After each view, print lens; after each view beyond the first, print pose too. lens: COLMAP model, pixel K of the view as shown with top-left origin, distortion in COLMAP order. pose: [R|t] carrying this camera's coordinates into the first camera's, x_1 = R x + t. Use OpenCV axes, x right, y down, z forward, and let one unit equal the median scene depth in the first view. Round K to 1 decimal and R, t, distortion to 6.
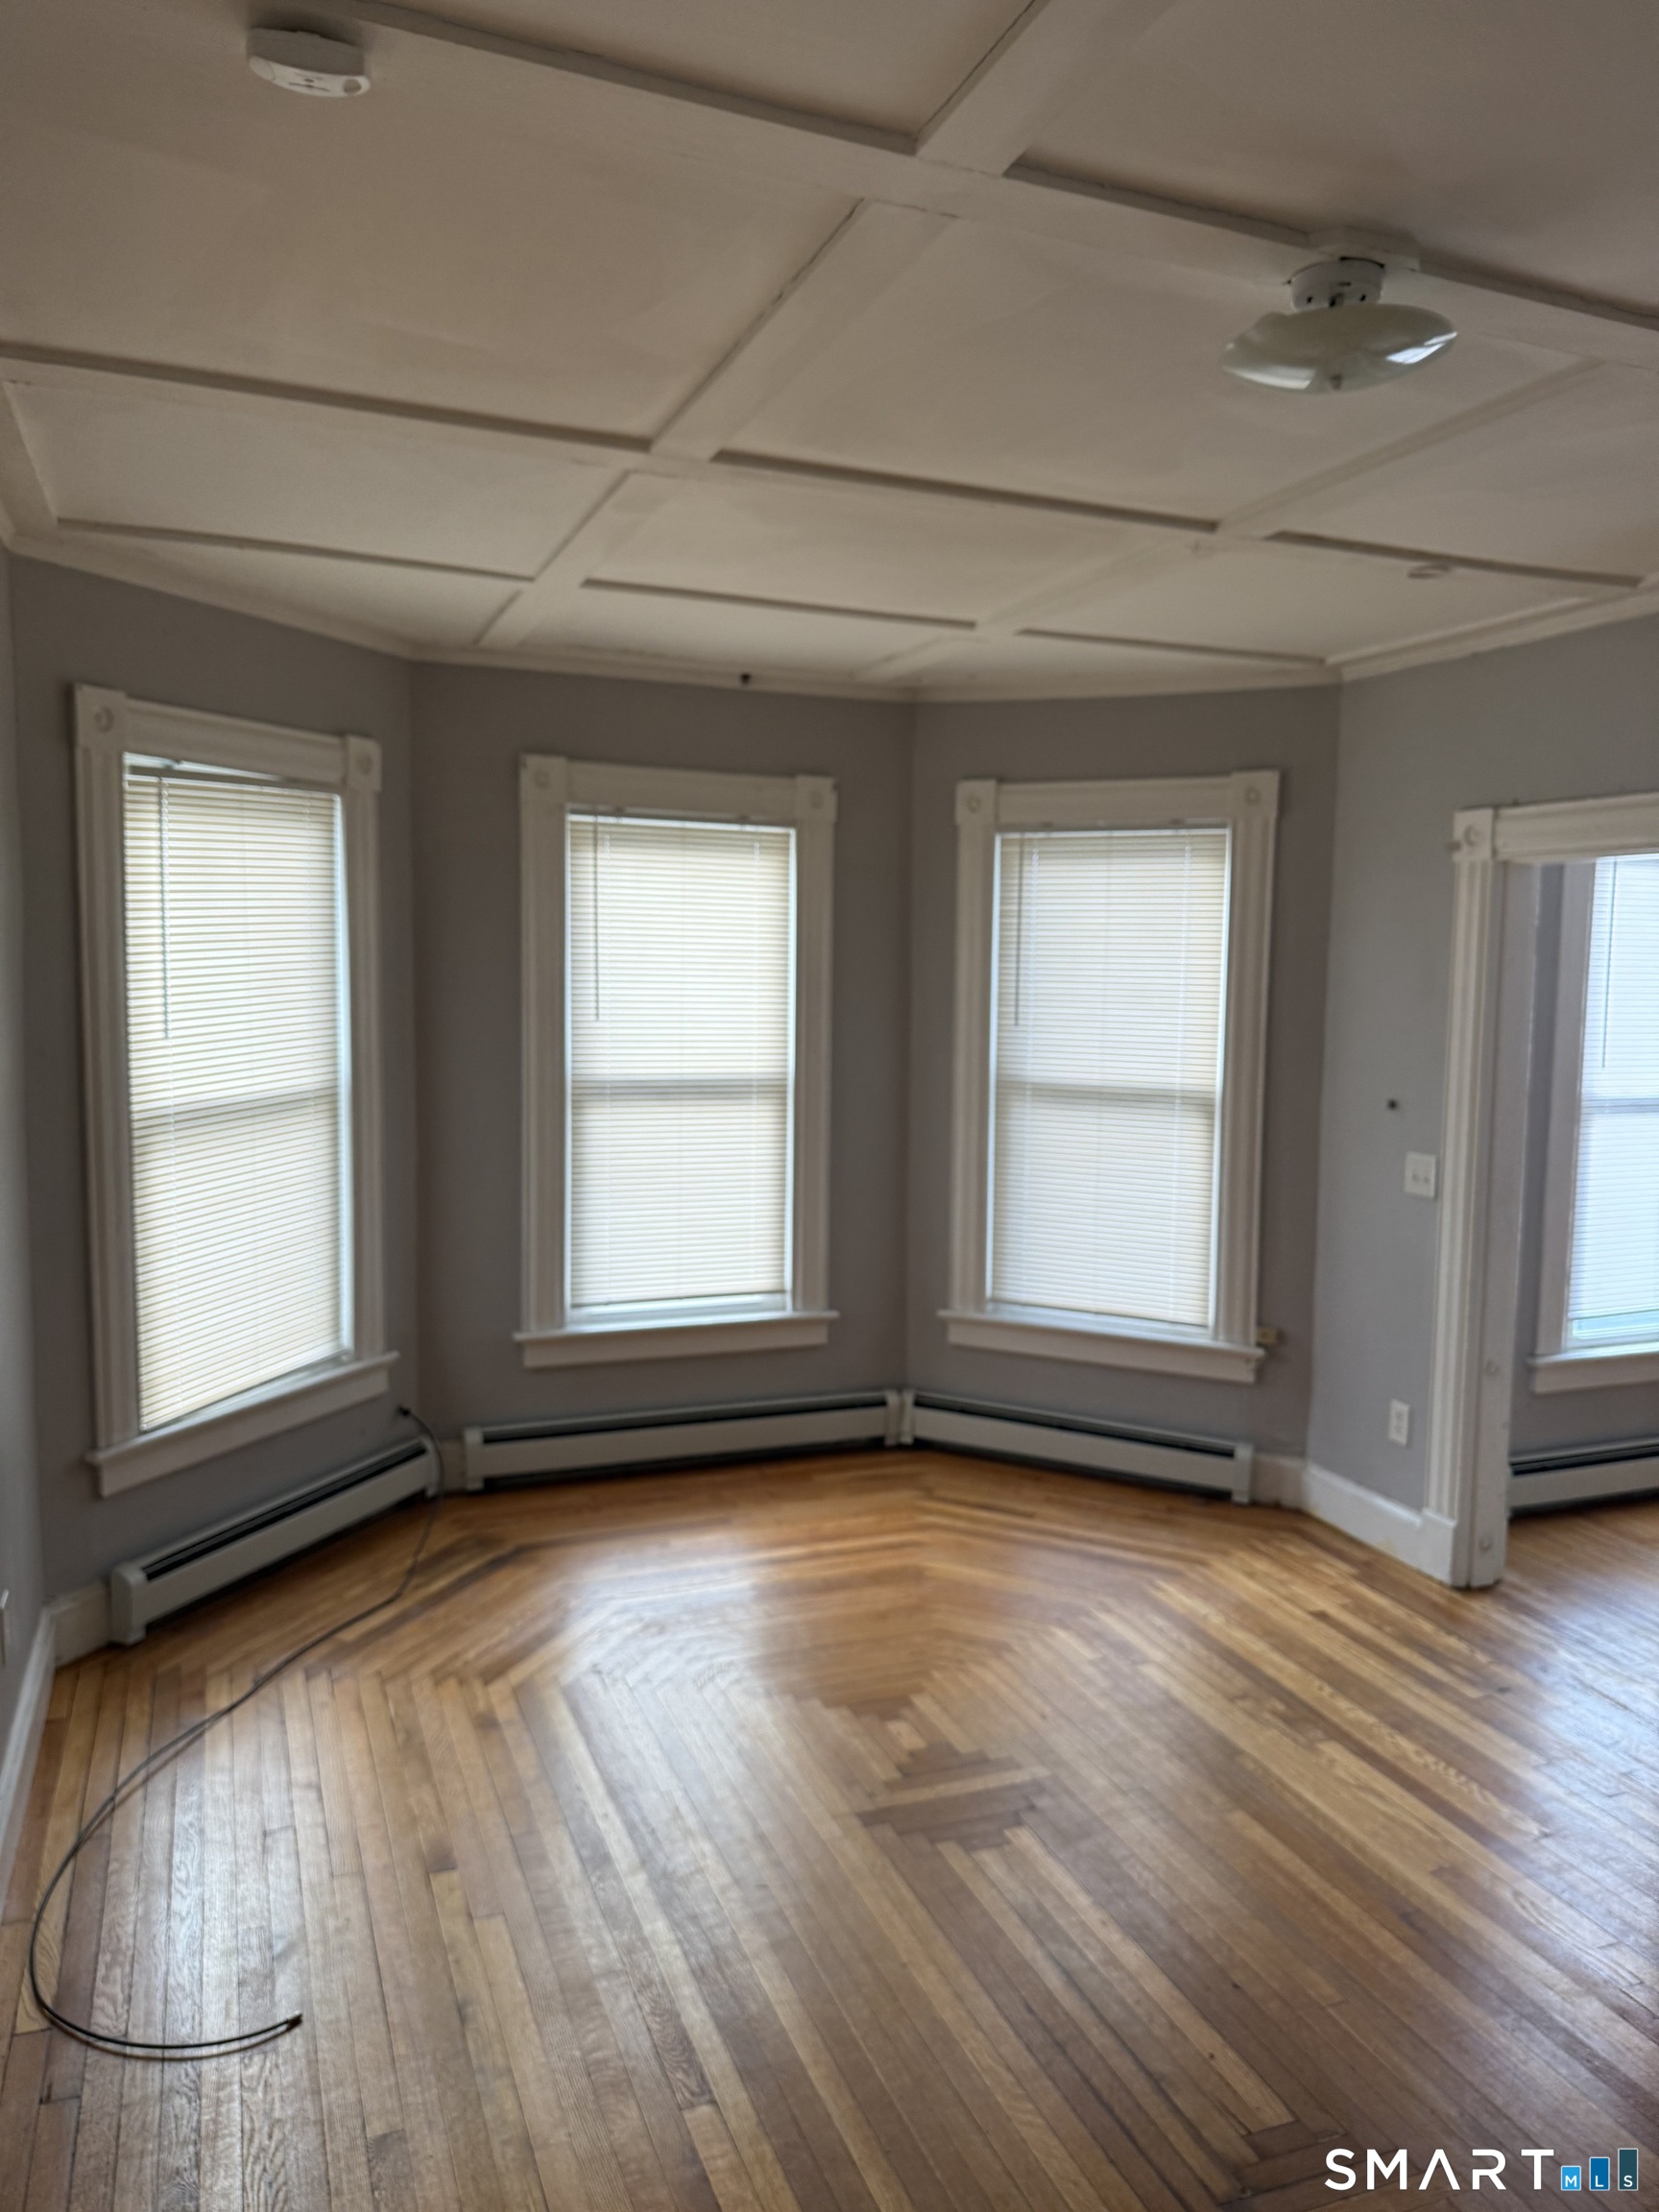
lens RADIAL K [[1573.2, 0, 848.6], [0, 1573.2, 1107.6], [0, 0, 1]] dist [0.089234, -0.095993]
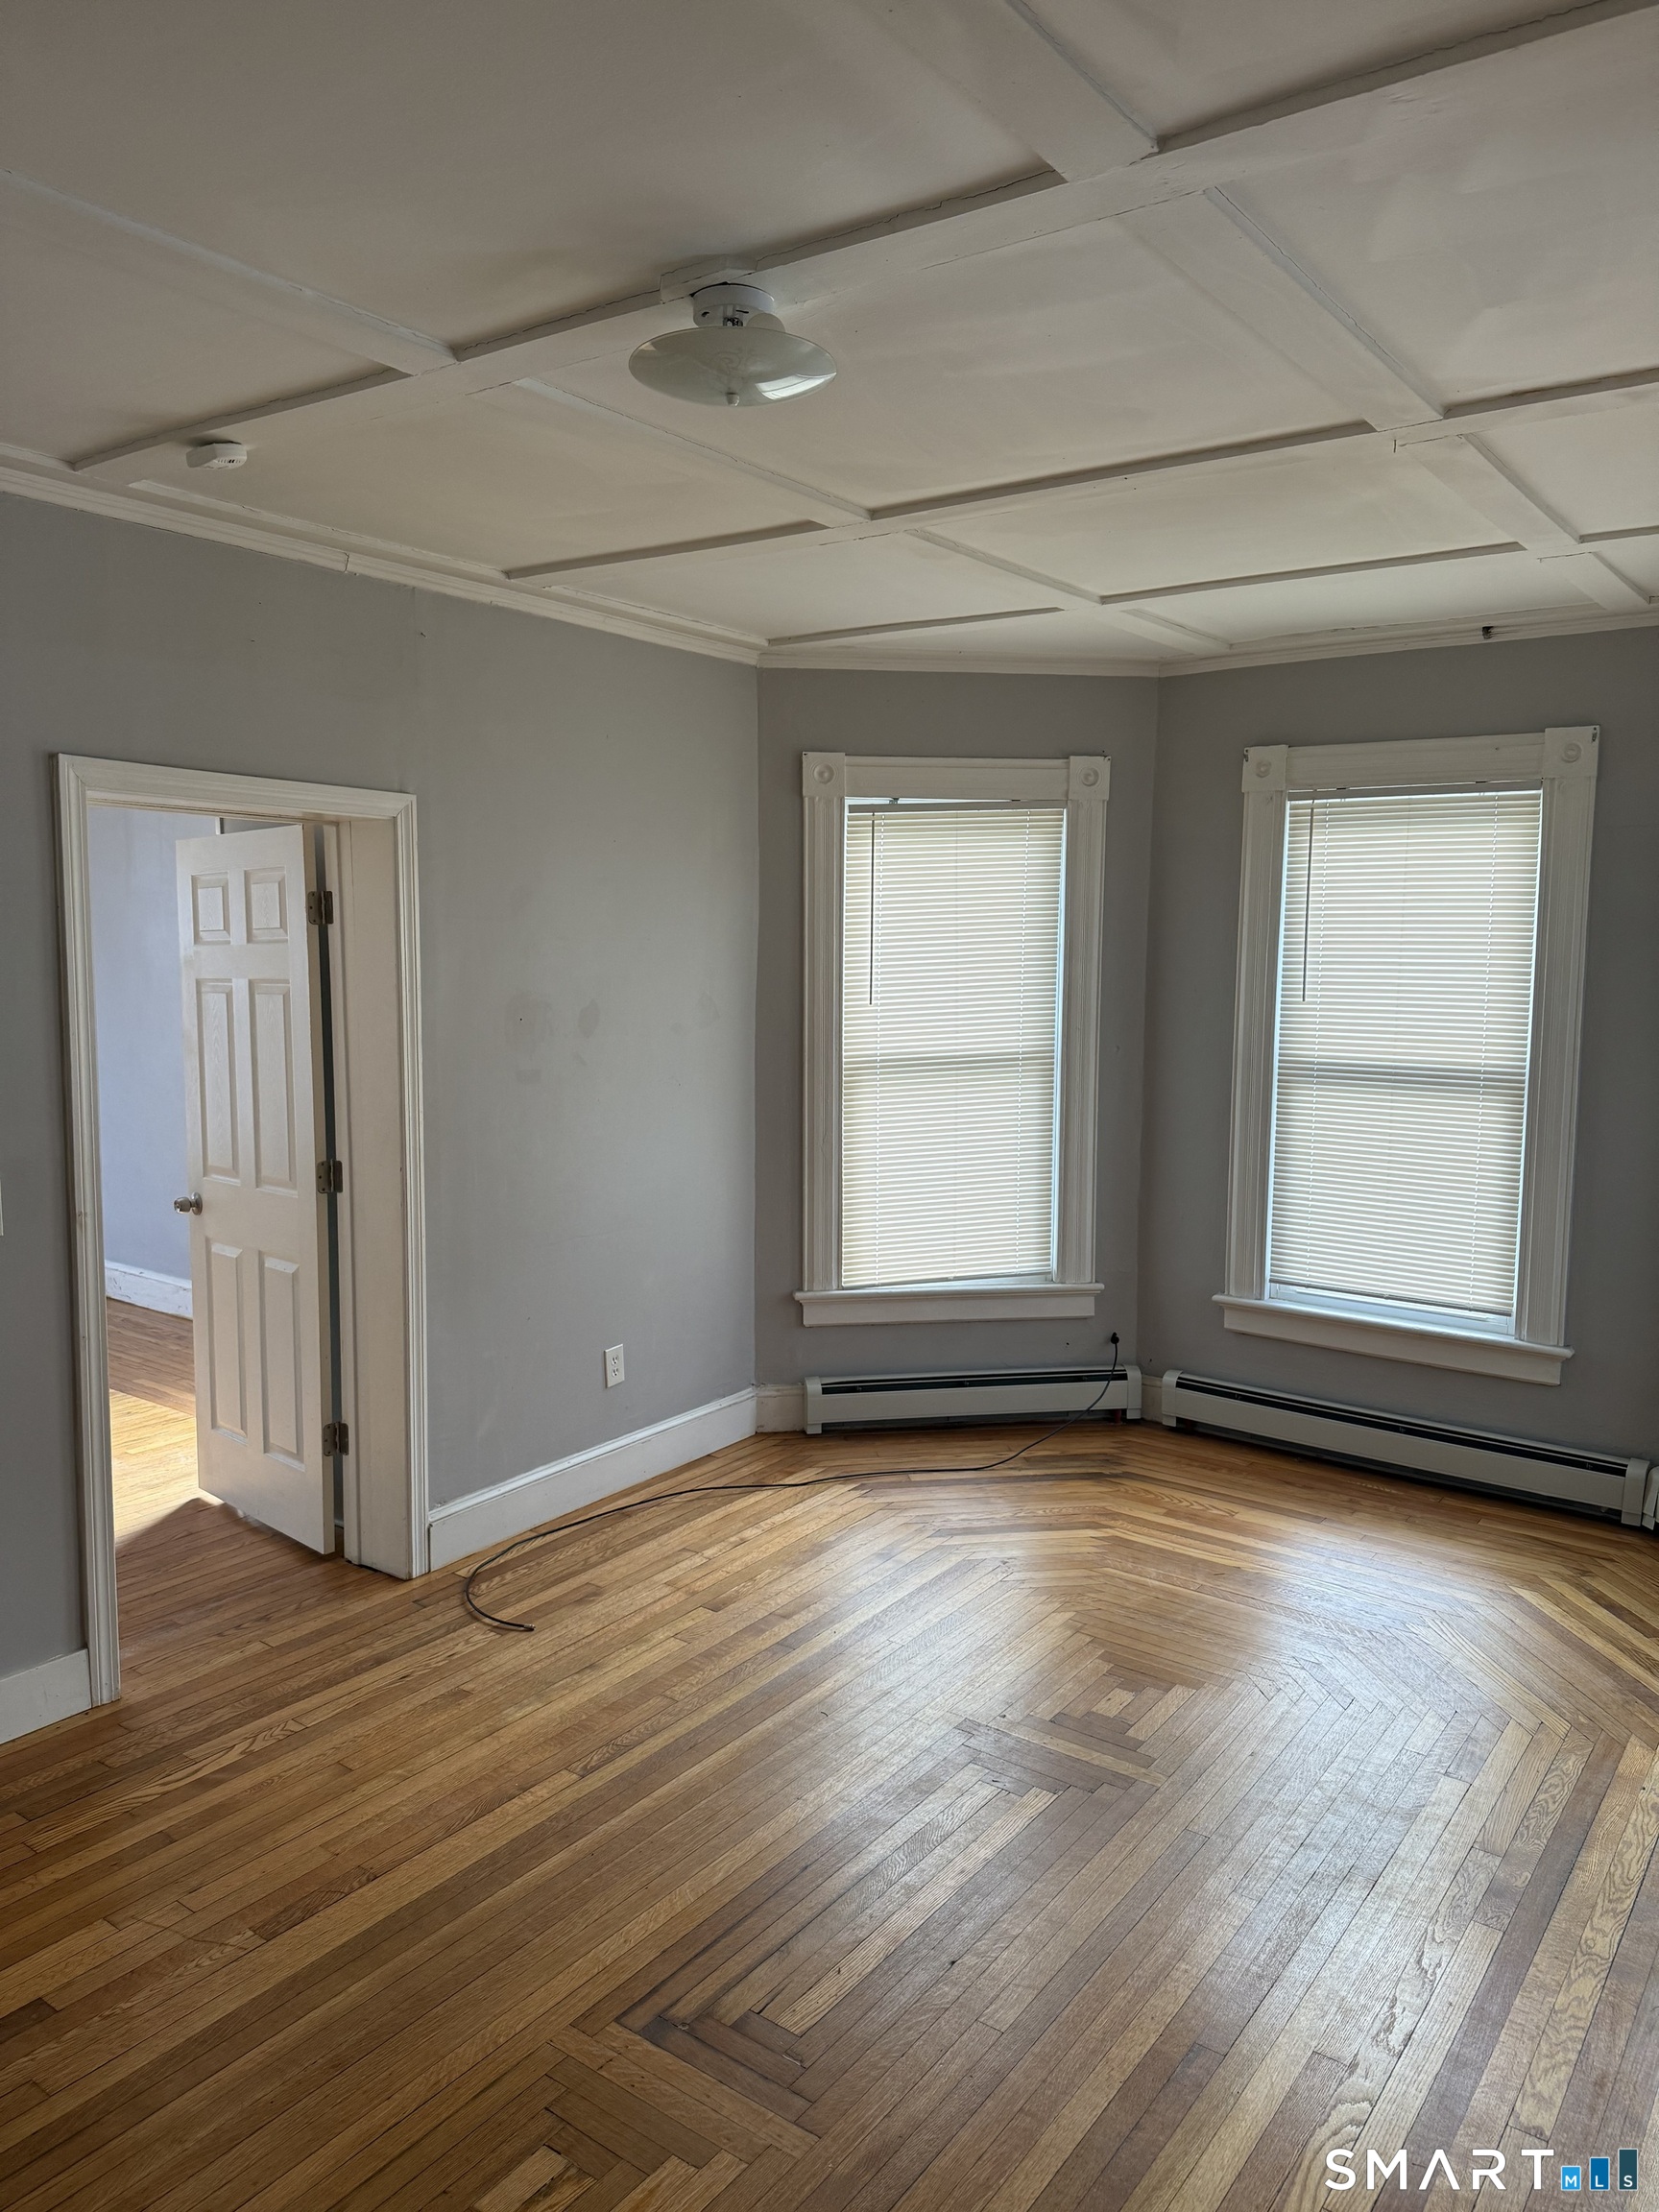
lens RADIAL K [[1573.2, 0, 848.6], [0, 1573.2, 1107.6], [0, 0, 1]] dist [0.089234, -0.095993]
pose [[0.527603, 0.079221, -0.845789, 0.757080], [-0.076526, 0.996026, 0.045557, -0.016715], [0.846037, 0.040689, 0.531569, 0.297121]]
